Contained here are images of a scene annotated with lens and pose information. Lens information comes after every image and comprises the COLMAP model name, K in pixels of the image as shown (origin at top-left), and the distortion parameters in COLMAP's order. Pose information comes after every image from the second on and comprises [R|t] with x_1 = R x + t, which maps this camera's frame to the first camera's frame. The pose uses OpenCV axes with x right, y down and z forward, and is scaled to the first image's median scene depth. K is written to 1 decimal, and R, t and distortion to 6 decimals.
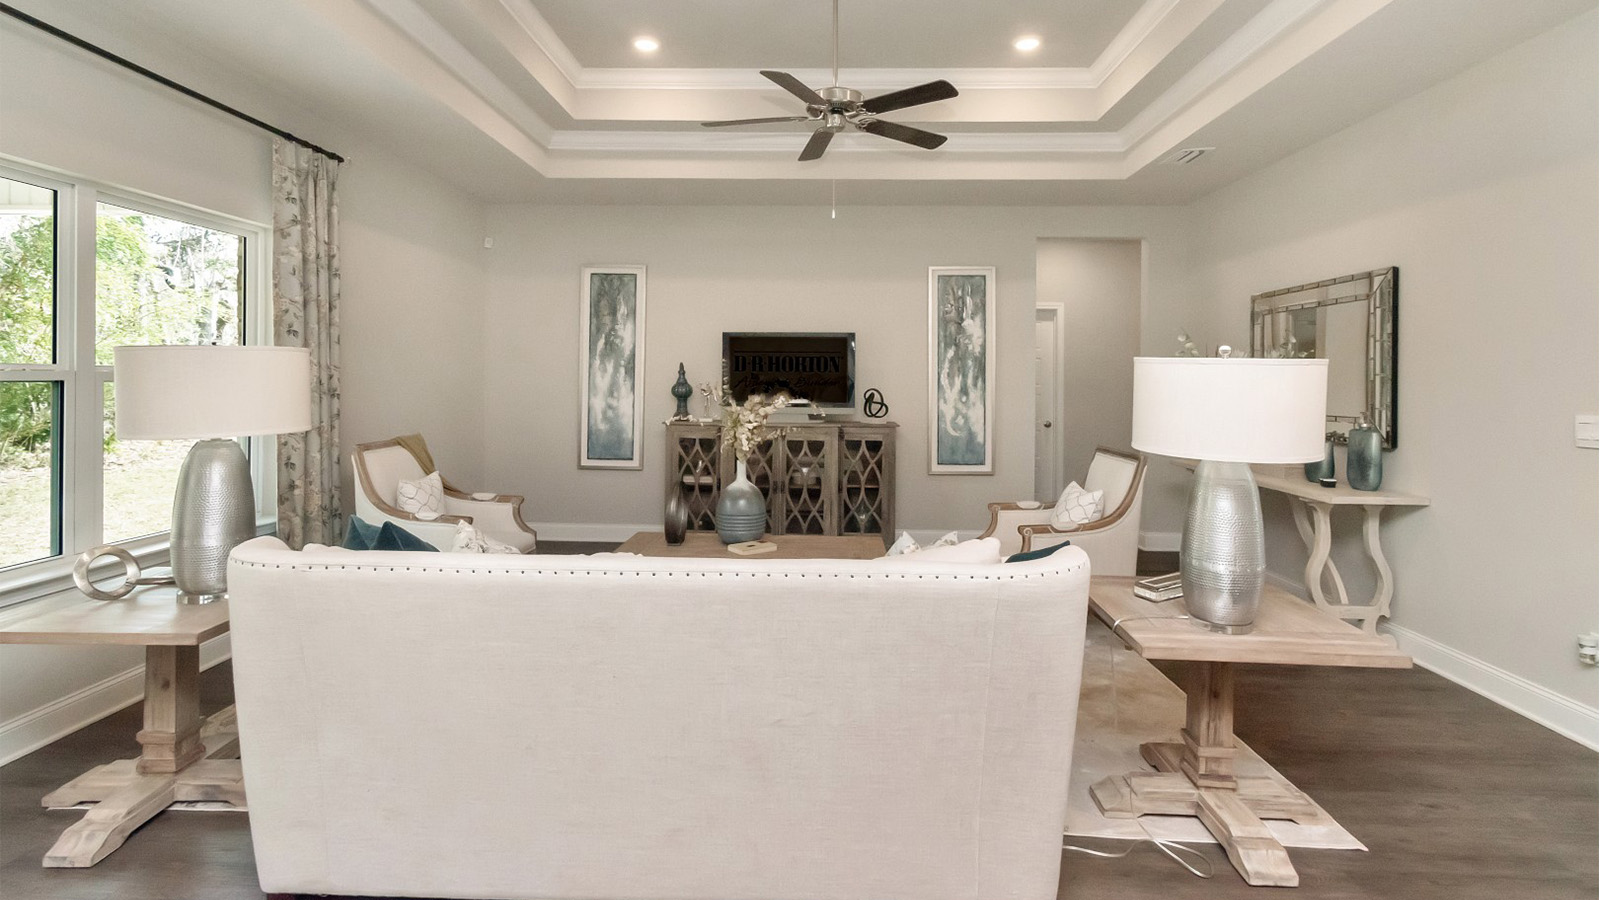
lens RADIAL K [[727.0, 0, 799.5], [0, 727.0, 380.4], [0, 0, 1]] dist [0.000207, 0.000122]
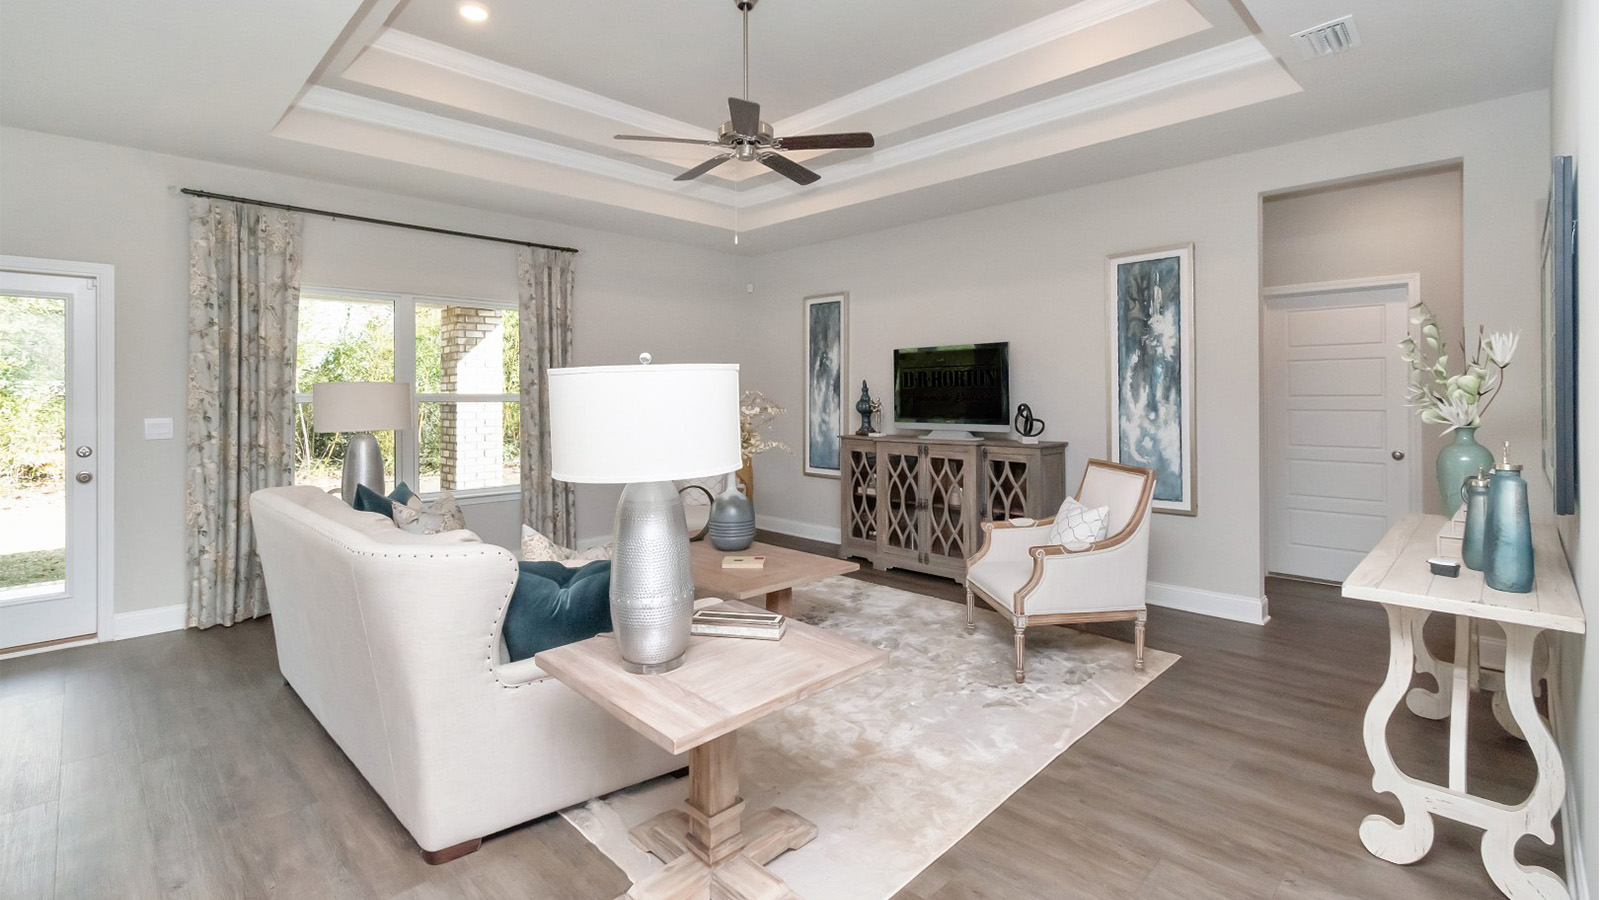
lens RADIAL K [[723.2, 0, 806.5], [0, 723.2, 398.6], [0, 0, 1]] dist [0.001466, 0.000445]
pose [[0.732038, -0.011594, -0.681165, 0.517372], [0.011552, 0.999923, -0.004604, 0.006297], [0.681165, -0.004498, 0.732116, 0.176045]]
